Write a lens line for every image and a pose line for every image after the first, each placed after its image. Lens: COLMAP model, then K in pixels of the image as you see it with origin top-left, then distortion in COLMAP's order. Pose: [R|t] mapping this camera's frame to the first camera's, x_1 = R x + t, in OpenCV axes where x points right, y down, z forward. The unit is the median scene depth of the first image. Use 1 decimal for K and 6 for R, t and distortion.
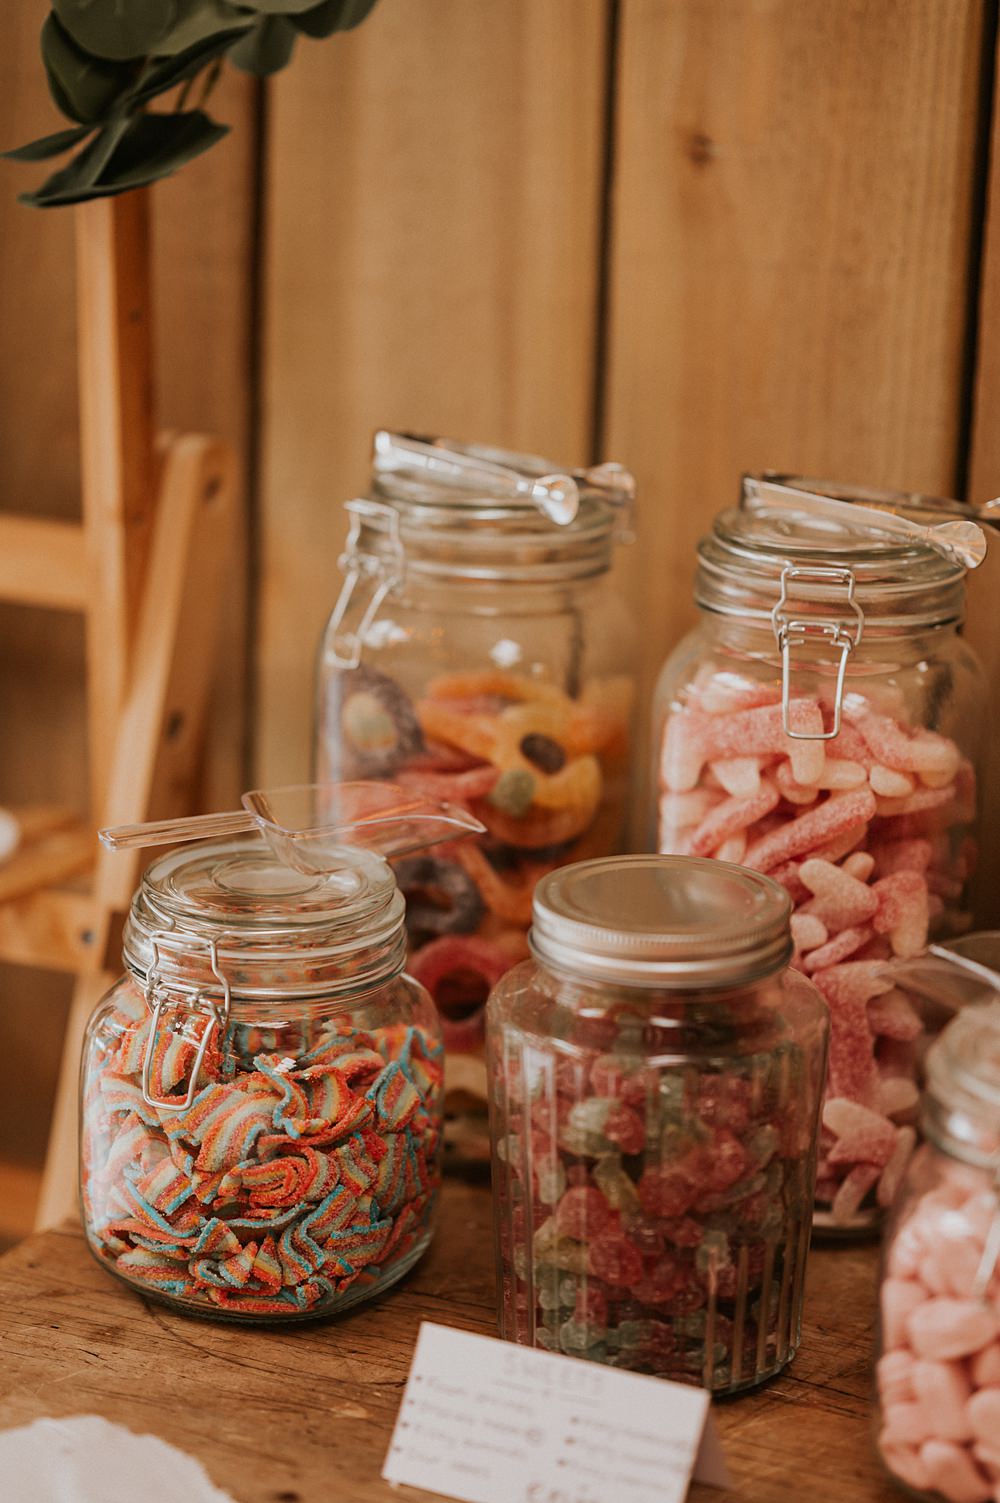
lens RADIAL K [[3705.6, 0, 500.2], [0, 3705.6, 747.3], [0, 0, 1]] dist [-0.074824, 0.000000]
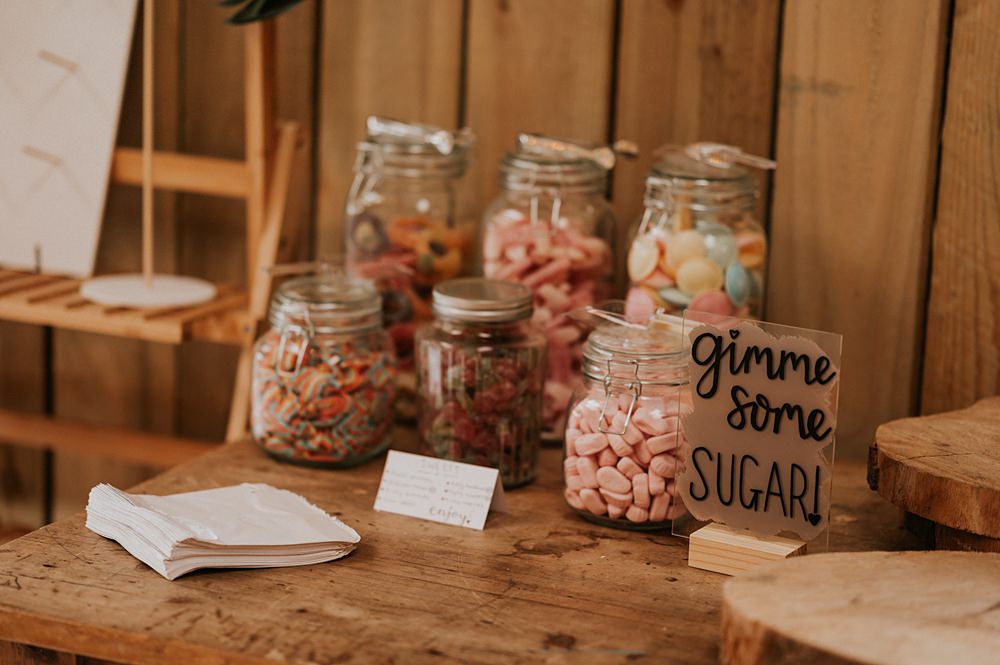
lens RADIAL K [[2465.4, 0, 500.0], [0, 2465.4, 334.8], [0, 0, 1]] dist [-0.074824, 0.000000]
pose [[0.999463, 0.003796, 0.032556, -0.000114], [-0.002513, 0.999222, -0.039366, 0.131226], [-0.032680, 0.039263, 0.998694, -0.667465]]
